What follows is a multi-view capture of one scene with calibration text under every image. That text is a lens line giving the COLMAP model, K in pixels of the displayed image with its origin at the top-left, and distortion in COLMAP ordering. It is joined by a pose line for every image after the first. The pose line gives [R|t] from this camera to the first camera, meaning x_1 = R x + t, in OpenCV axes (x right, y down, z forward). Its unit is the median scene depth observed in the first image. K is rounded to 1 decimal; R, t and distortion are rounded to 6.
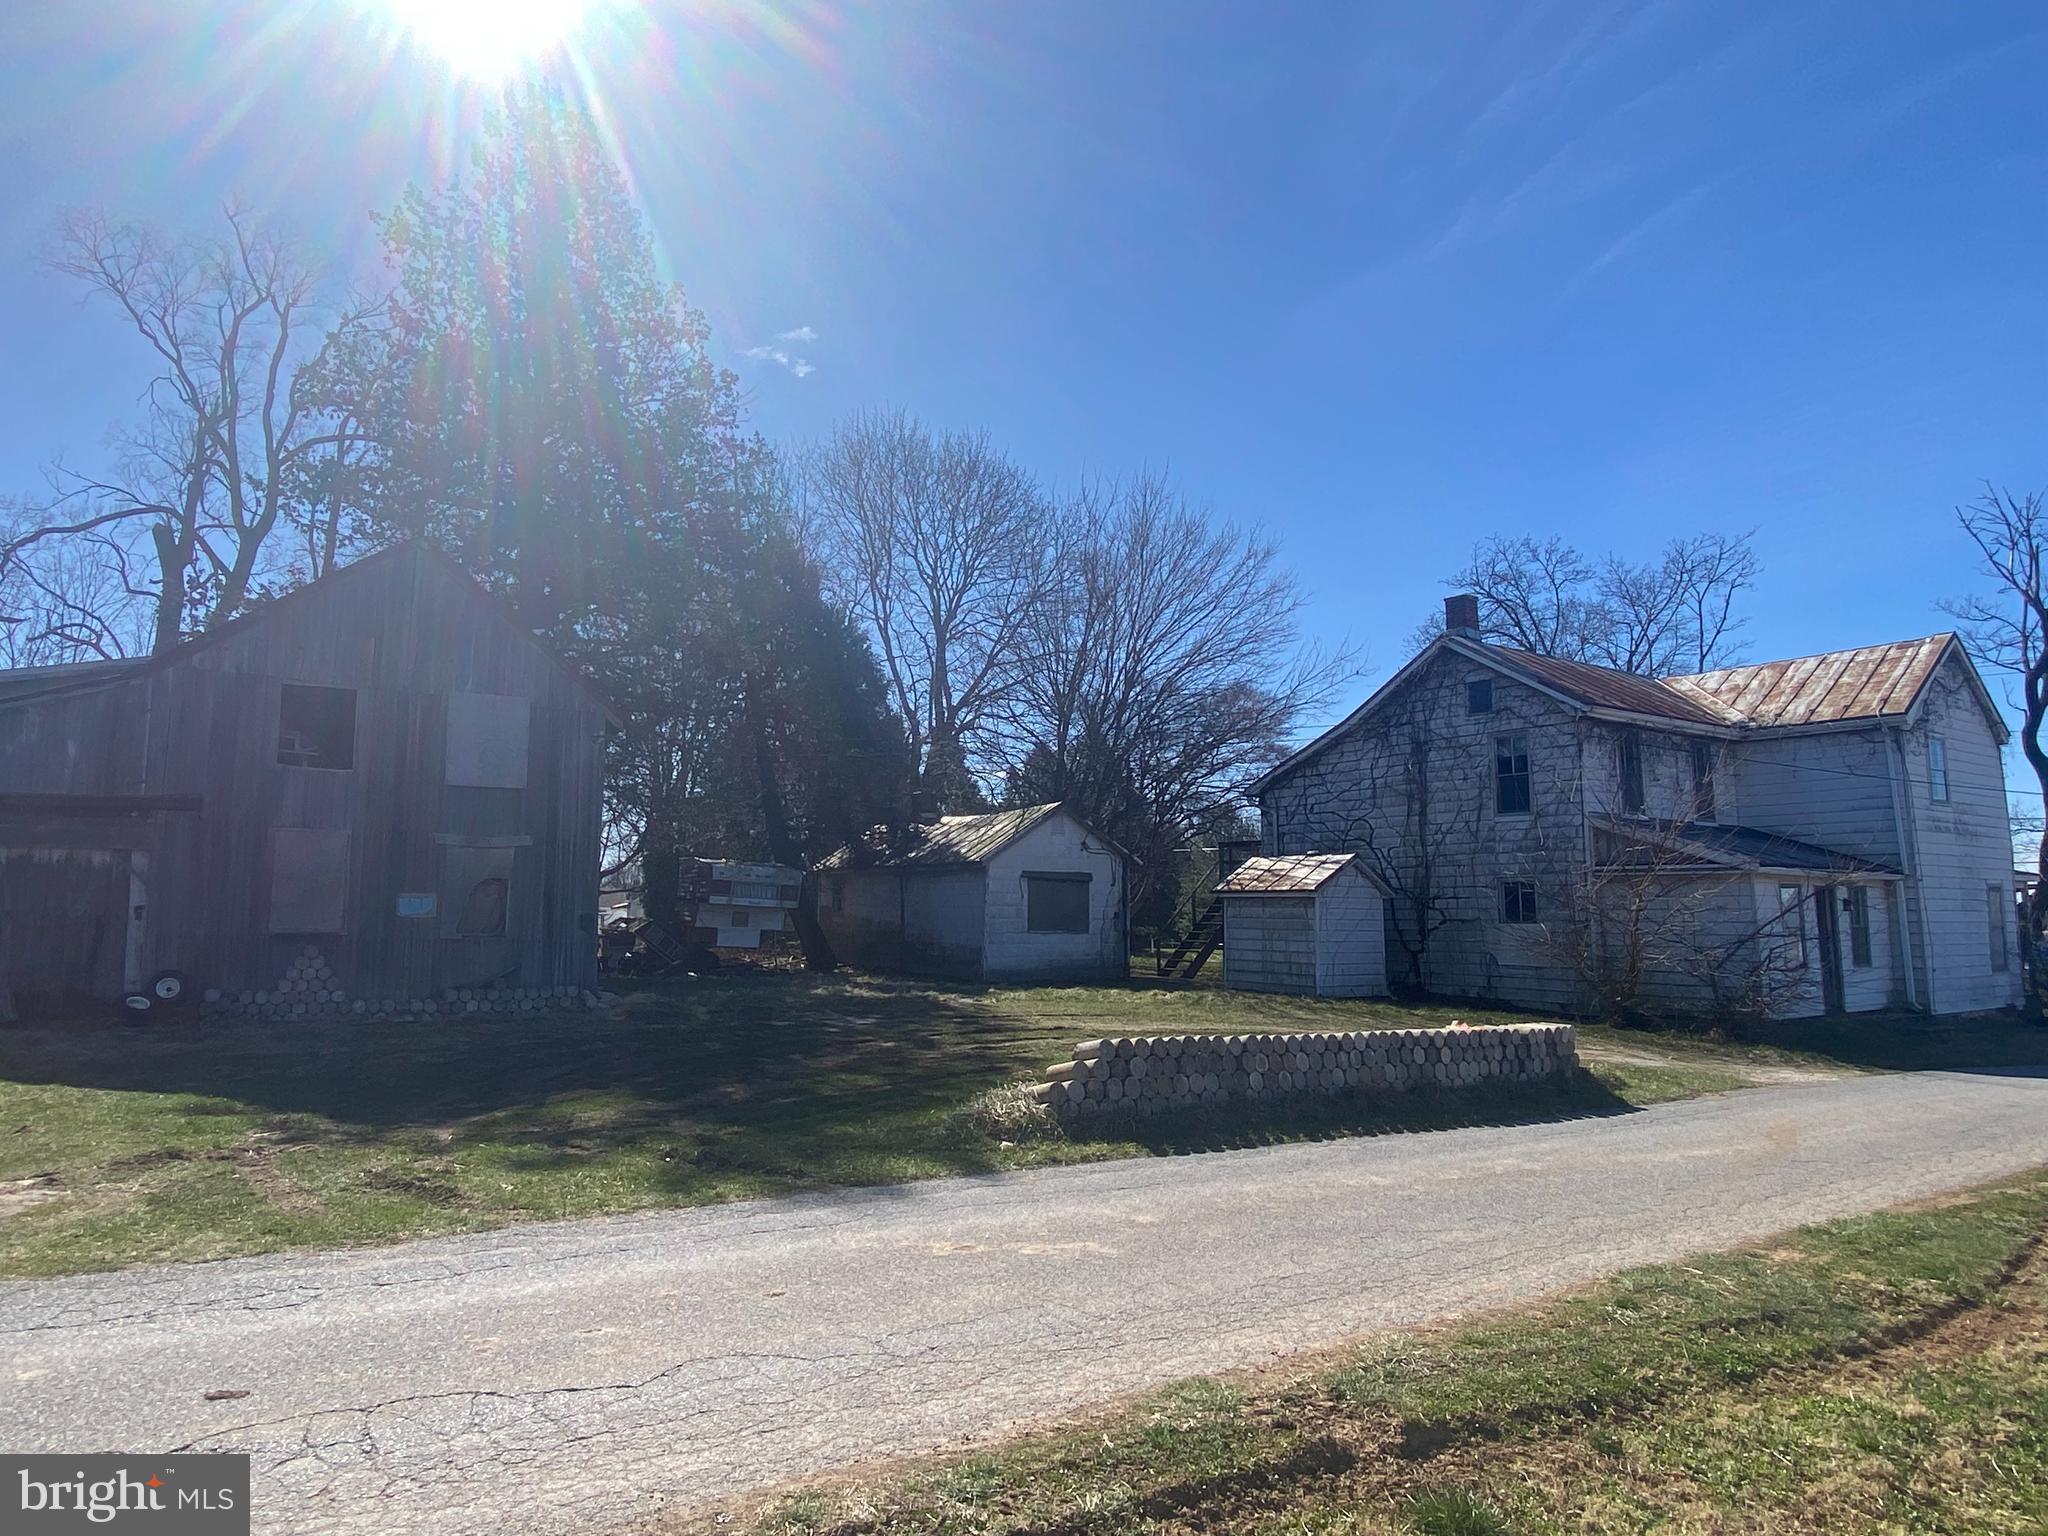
lens RADIAL K [[1242.7, 0, 1024.0], [0, 1242.7, 768.0], [0, 0, 1]] dist [0.057533, -0.057630]
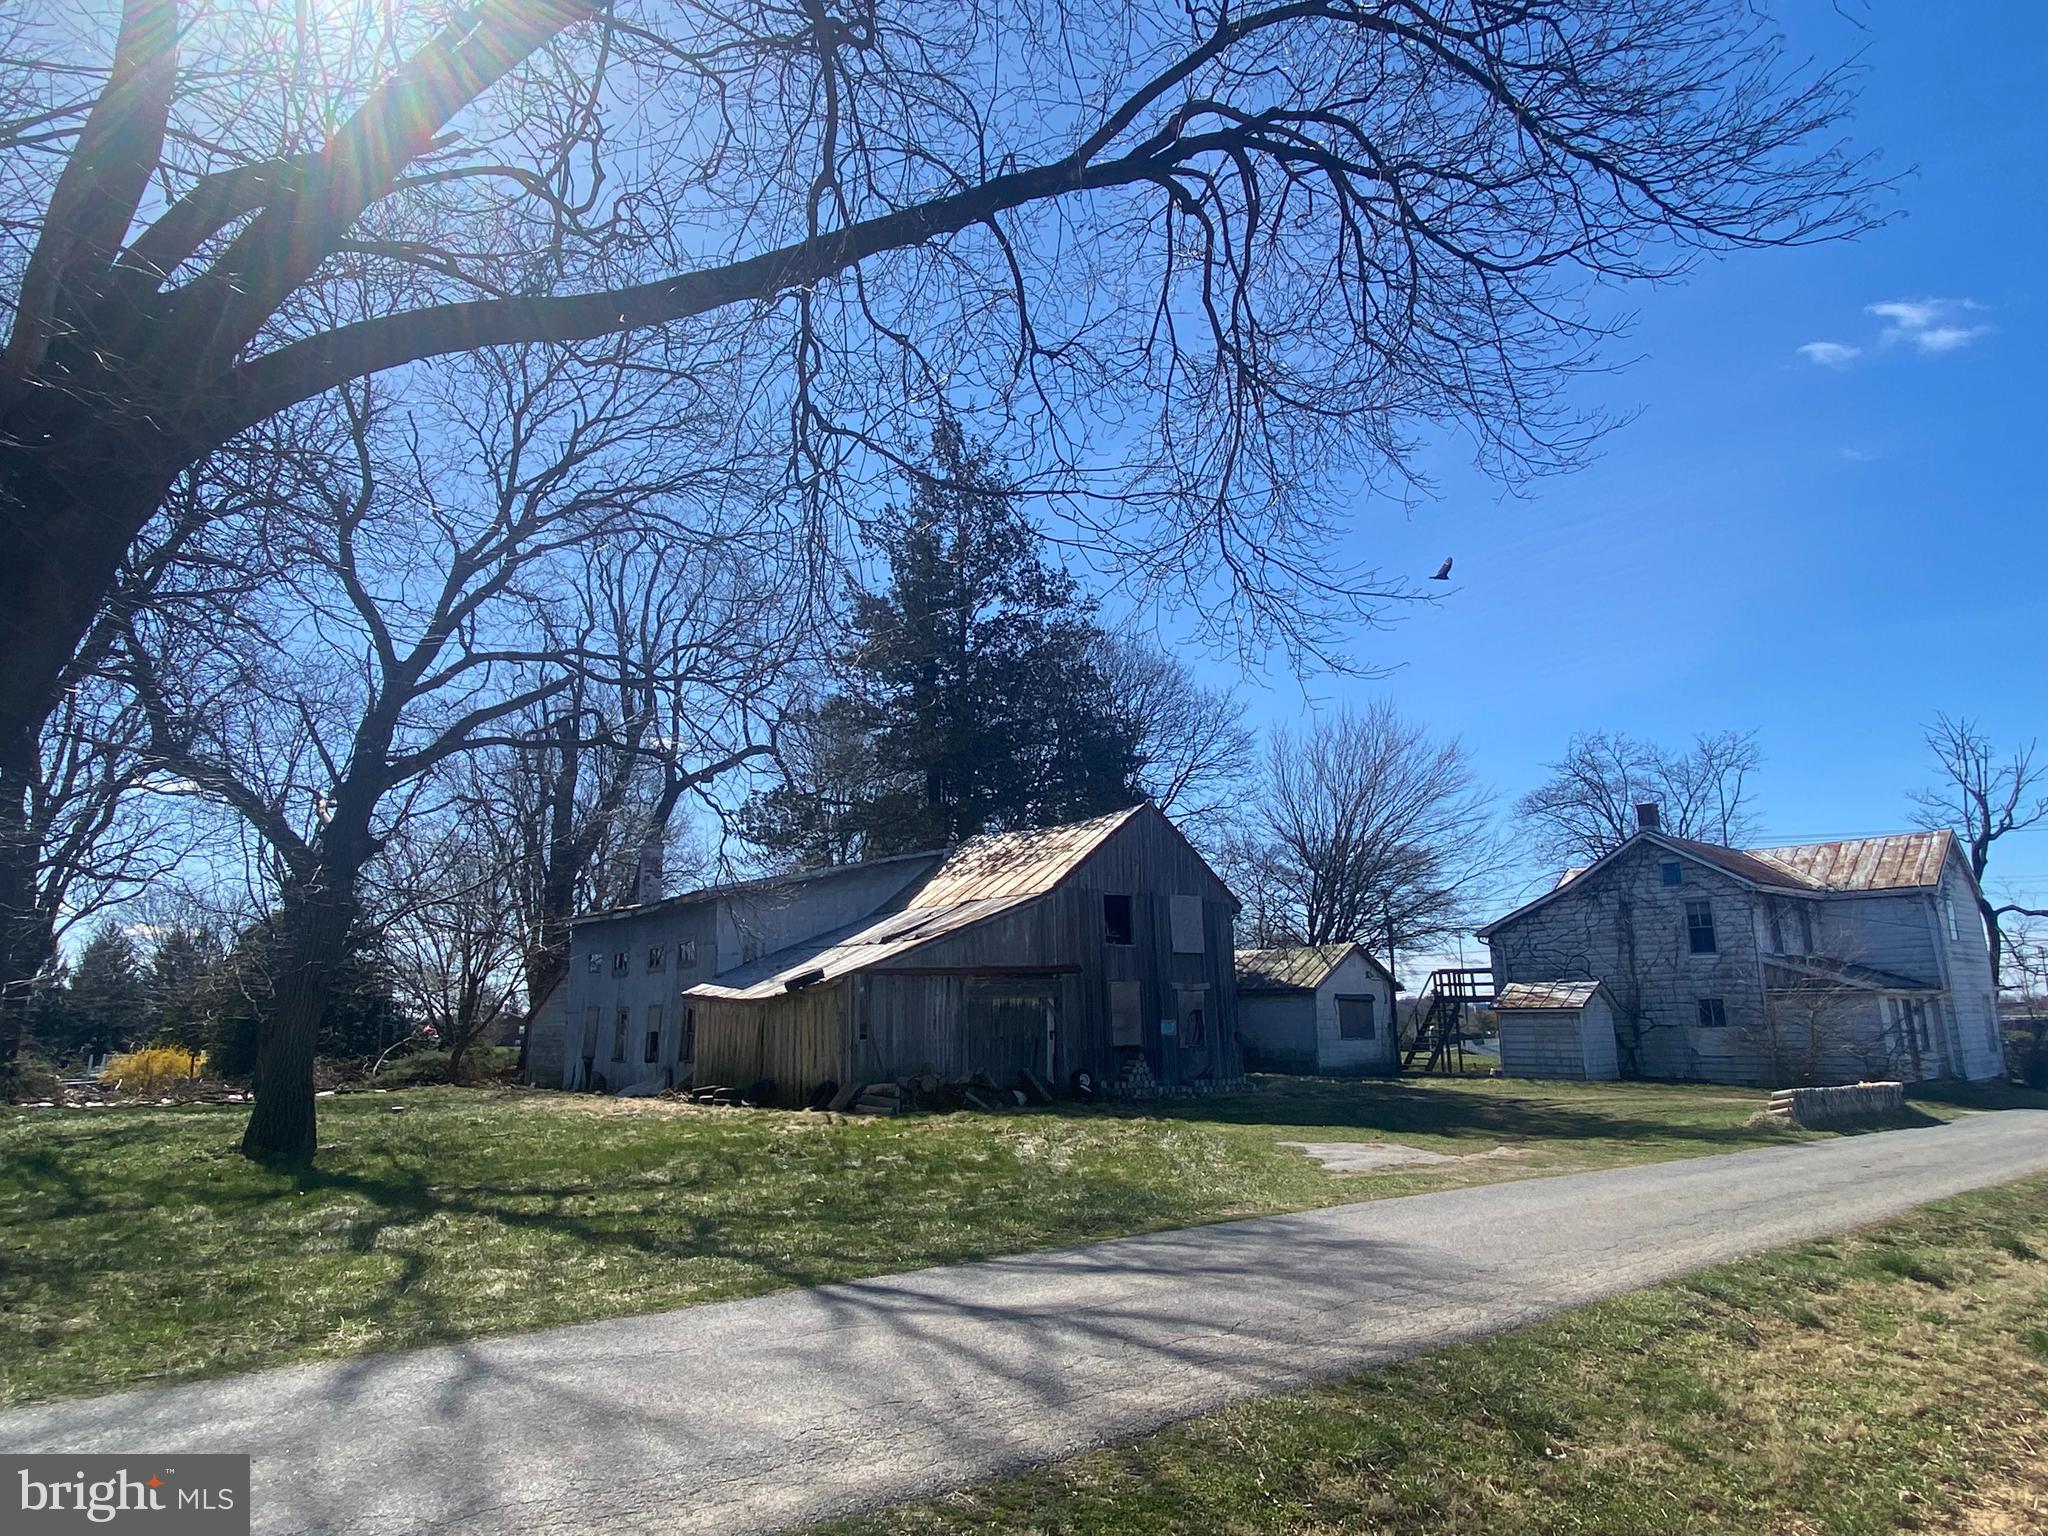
lens RADIAL K [[1254.4, 0, 1024.0], [0, 1254.4, 768.0], [0, 0, 1]] dist [-0.002862, -0.001755]
pose [[0.995060, 0.004006, 0.099196, -0.533386], [0.004242, 0.996557, -0.082806, -0.059673], [-0.099186, 0.082818, 0.991617, -0.401113]]
